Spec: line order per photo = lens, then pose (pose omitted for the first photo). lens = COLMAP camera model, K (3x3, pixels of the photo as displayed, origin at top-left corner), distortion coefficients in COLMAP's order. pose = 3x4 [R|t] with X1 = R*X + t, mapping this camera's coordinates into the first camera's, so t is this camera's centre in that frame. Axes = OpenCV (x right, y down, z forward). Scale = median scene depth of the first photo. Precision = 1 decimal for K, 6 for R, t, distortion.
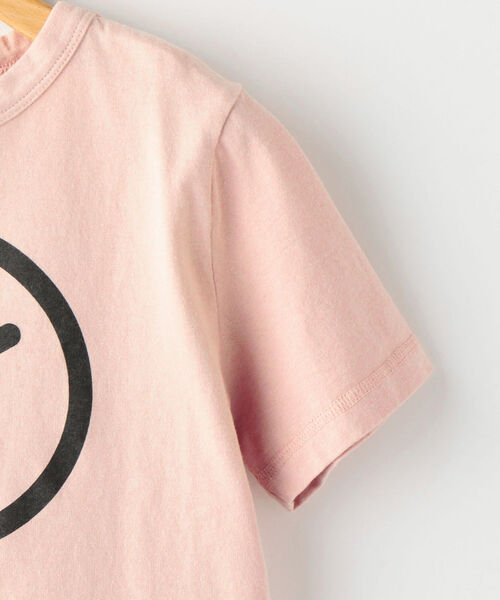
lens RADIAL K [[2673.8, 0, 250.9], [0, 2673.8, 301.4], [0, 0, 1]] dist [0.399637, 0.000000]
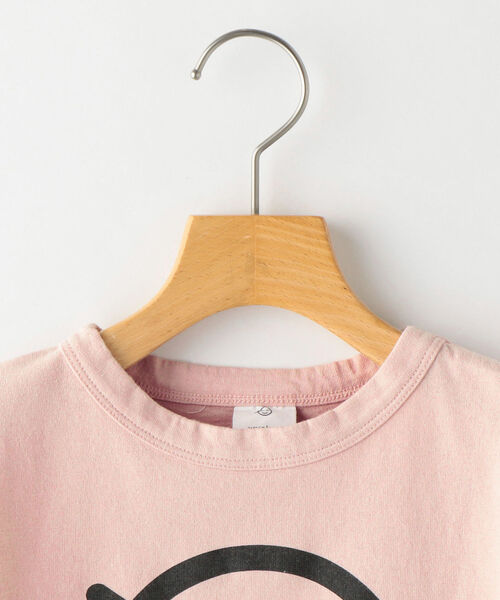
lens RADIAL K [[1916.4, 0, 249.4], [0, 1916.4, 300.4], [0, 0, 1]] dist [-0.380723, 0.000000]
pose [[0.993056, 0.027447, -0.114392, -0.048765], [-0.039270, 0.993966, -0.102417, -0.046829], [0.110891, 0.106198, 0.988142, 0.301367]]
